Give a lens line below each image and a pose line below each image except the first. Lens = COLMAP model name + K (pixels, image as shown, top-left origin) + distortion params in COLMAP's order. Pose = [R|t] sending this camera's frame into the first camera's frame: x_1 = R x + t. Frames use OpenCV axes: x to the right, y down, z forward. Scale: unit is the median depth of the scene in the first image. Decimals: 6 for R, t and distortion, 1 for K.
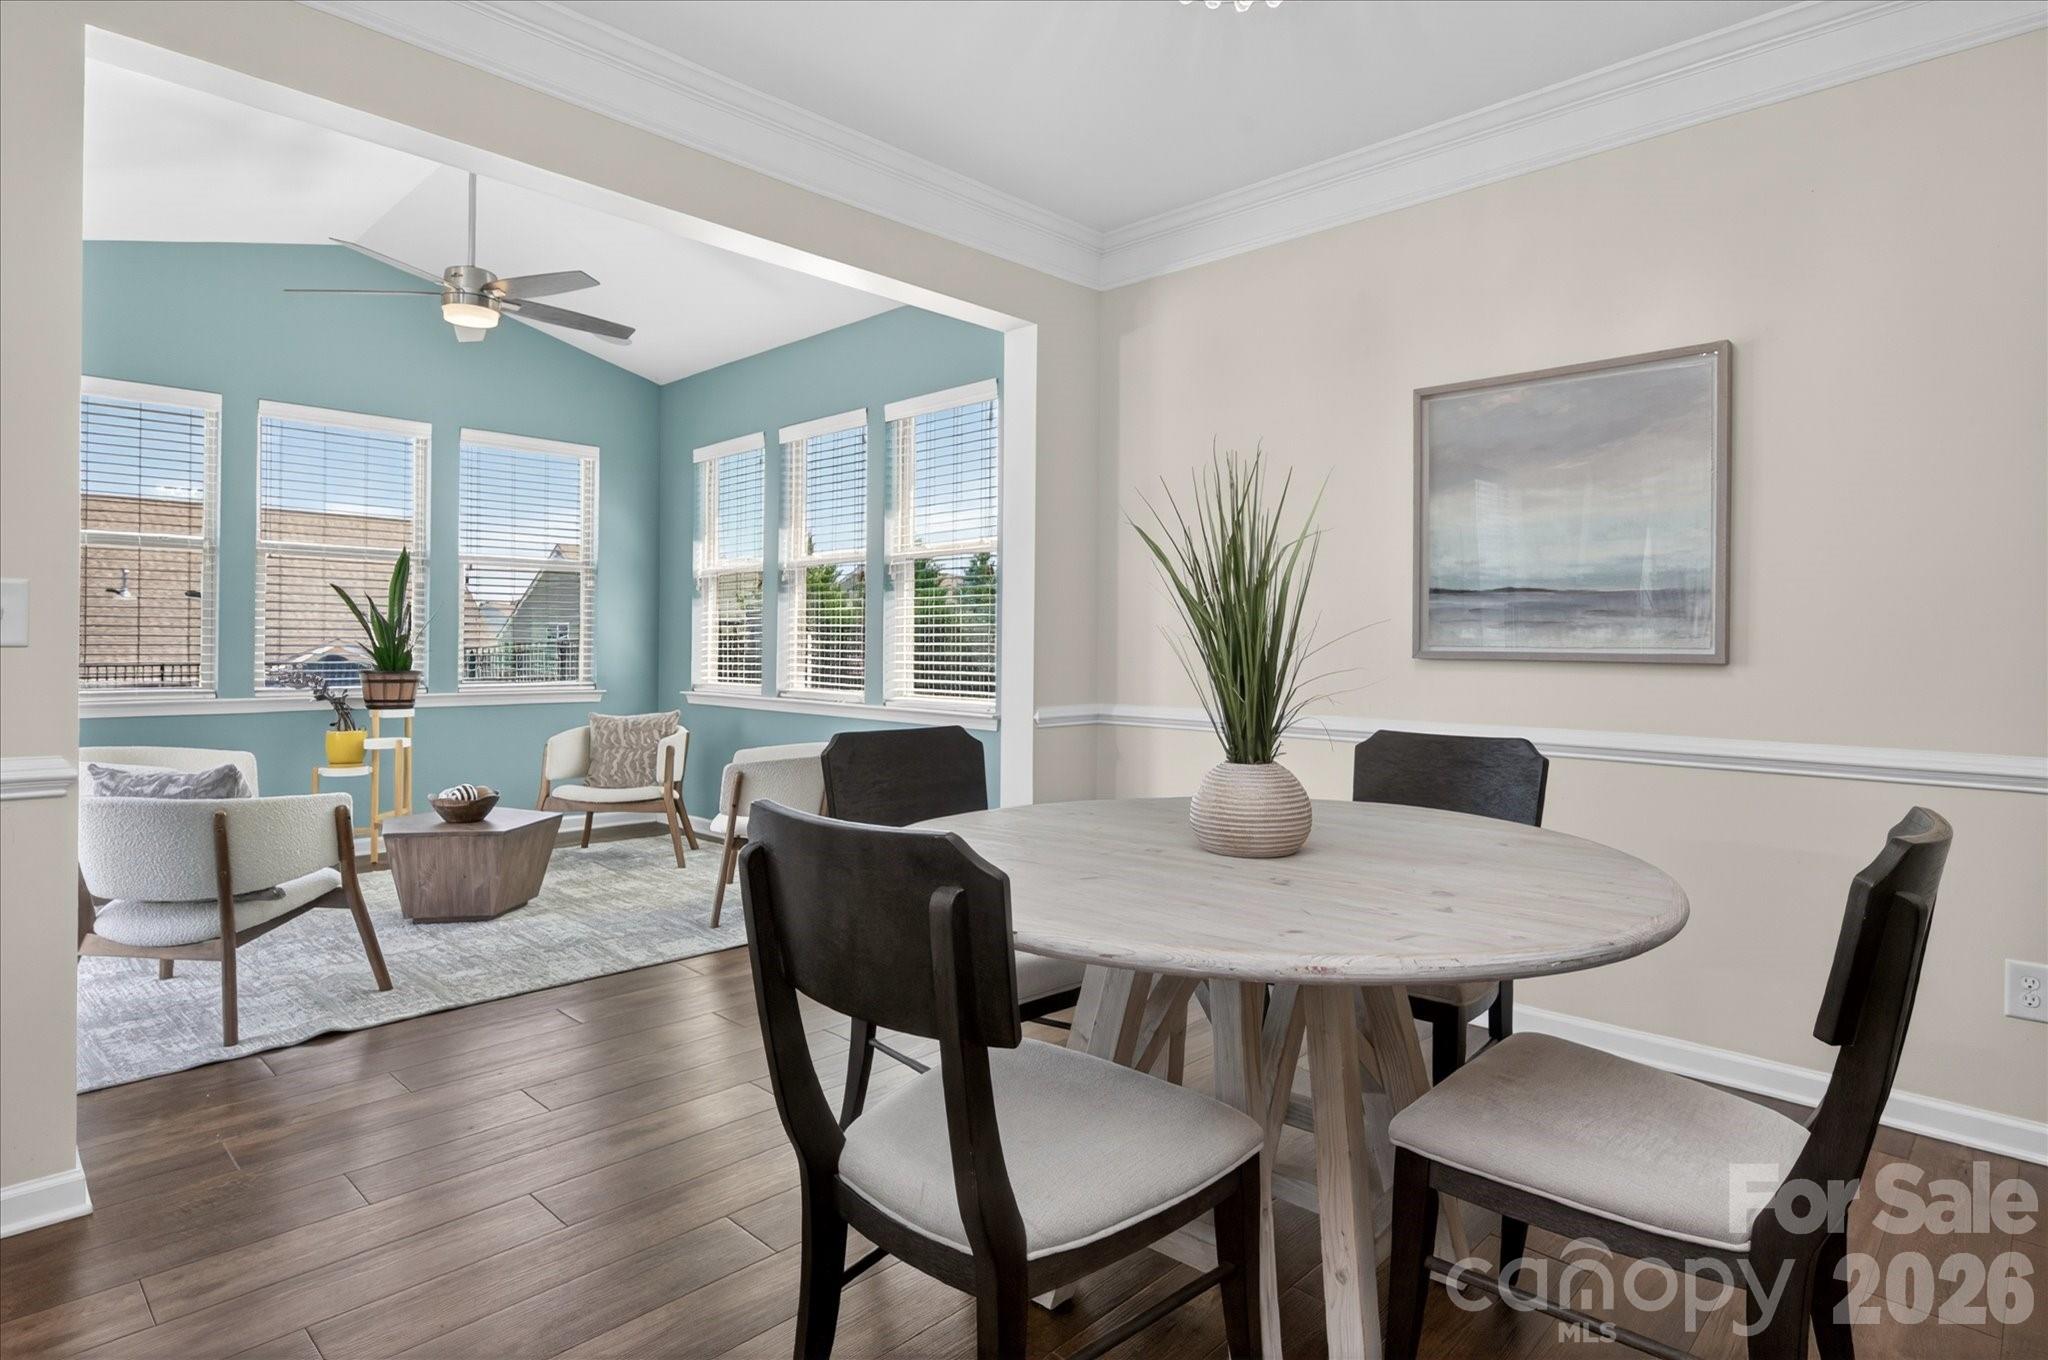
lens RADIAL K [[1050.7, 0, 1024.5], [0, 1050.7, 653.6], [0, 0, 1]] dist [-0.010272, 0.003168]
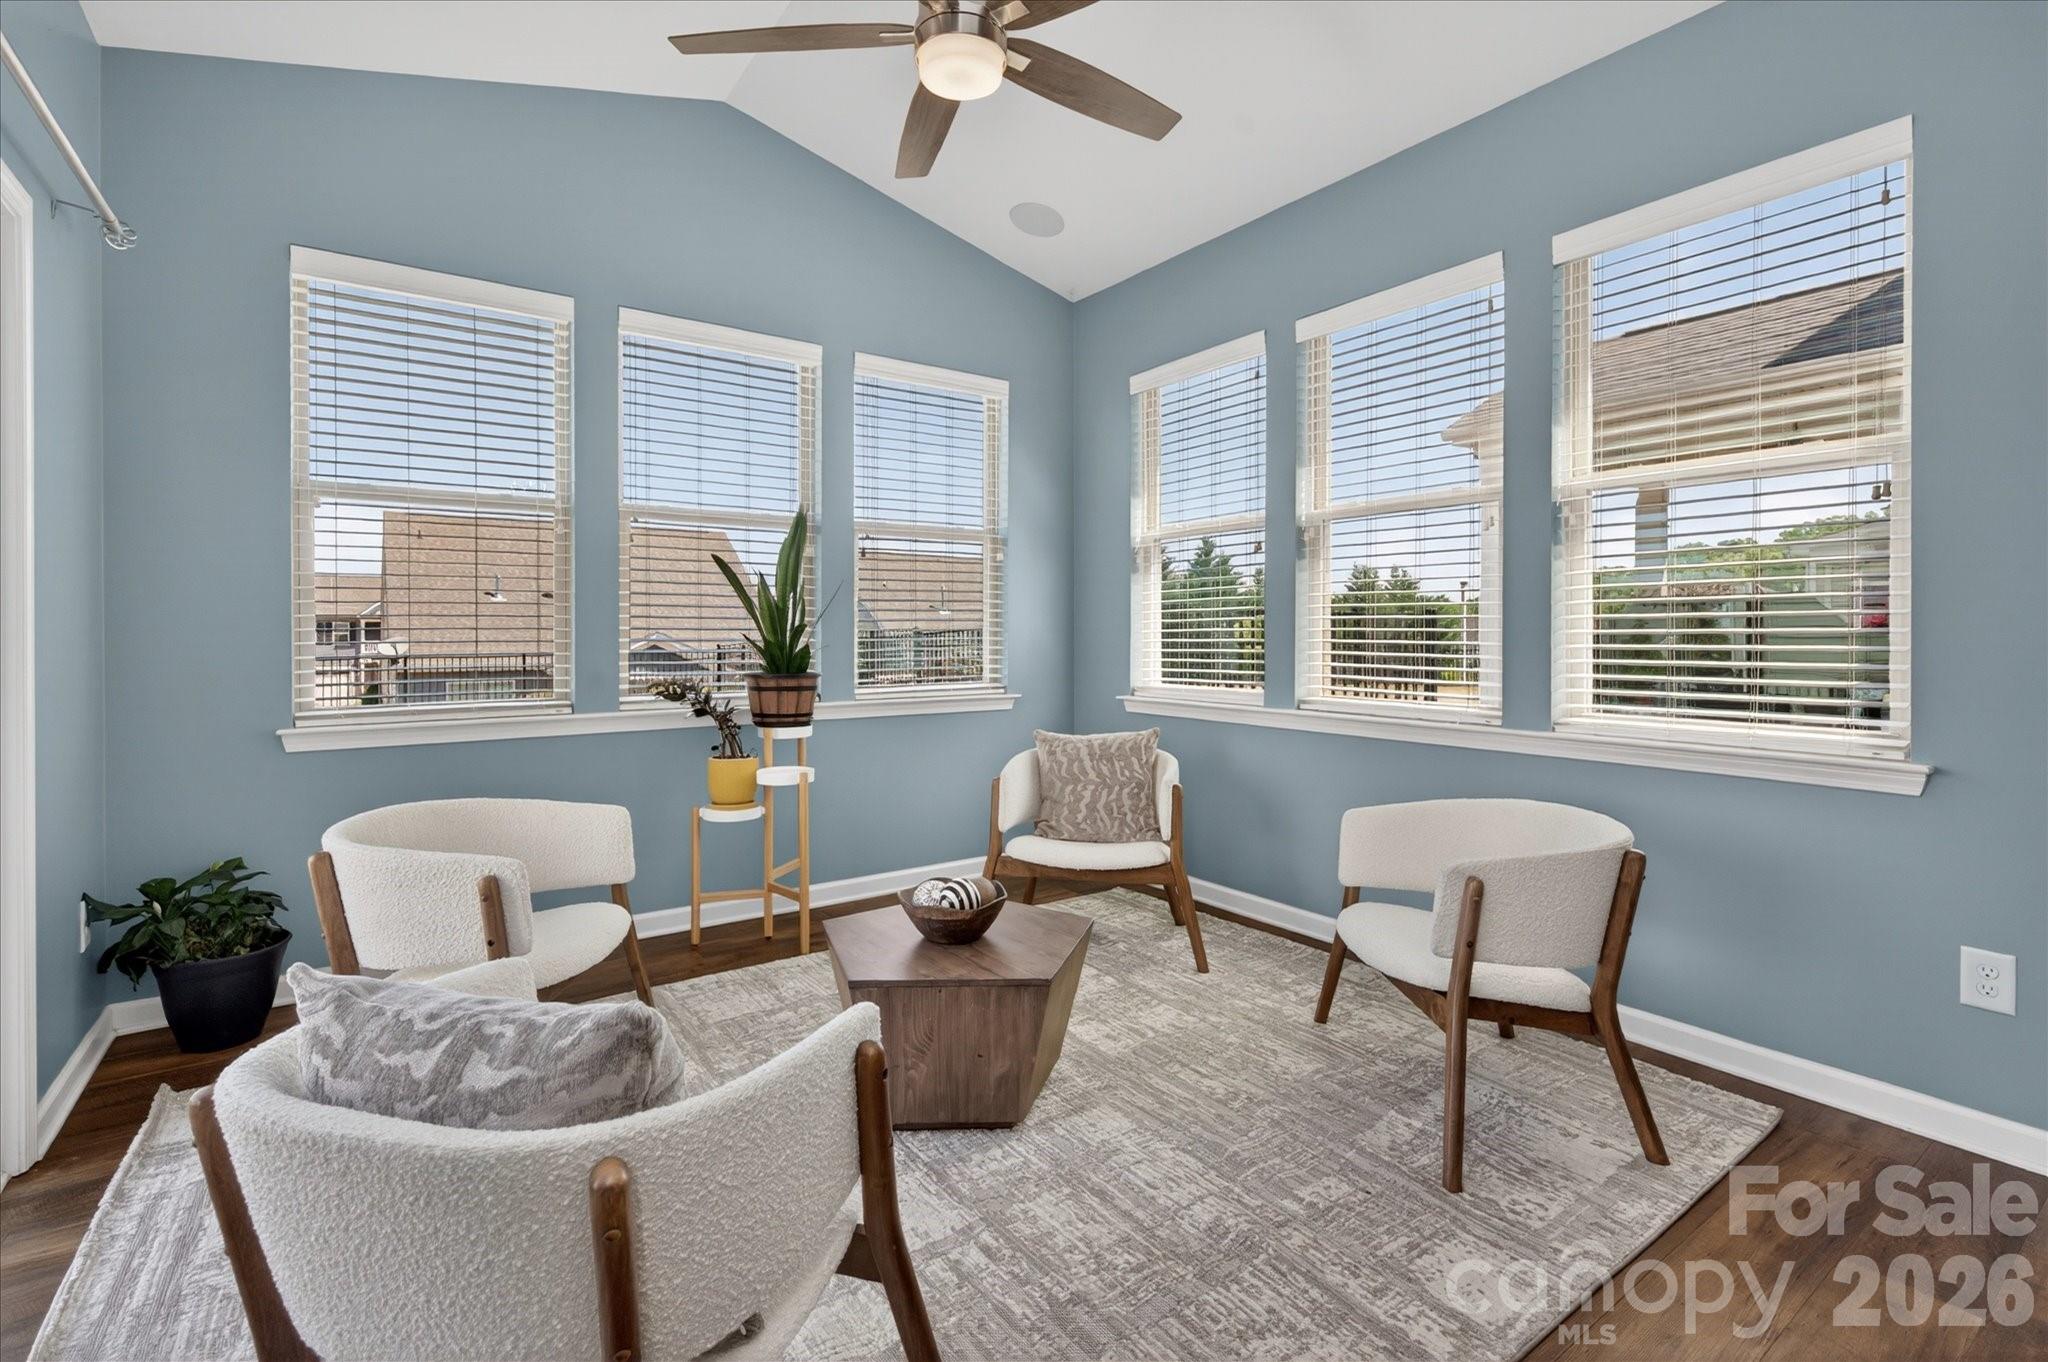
lens RADIAL K [[937.7, 0, 1042.1], [0, 937.7, 649.1], [0, 0, 1]] dist [-0.001782, -0.001343]
pose [[0.982589, -0.005449, -0.185712, -0.305884], [0.007092, 0.999941, 0.008183, -0.005028], [0.185656, -0.009357, 0.982570, 0.388736]]
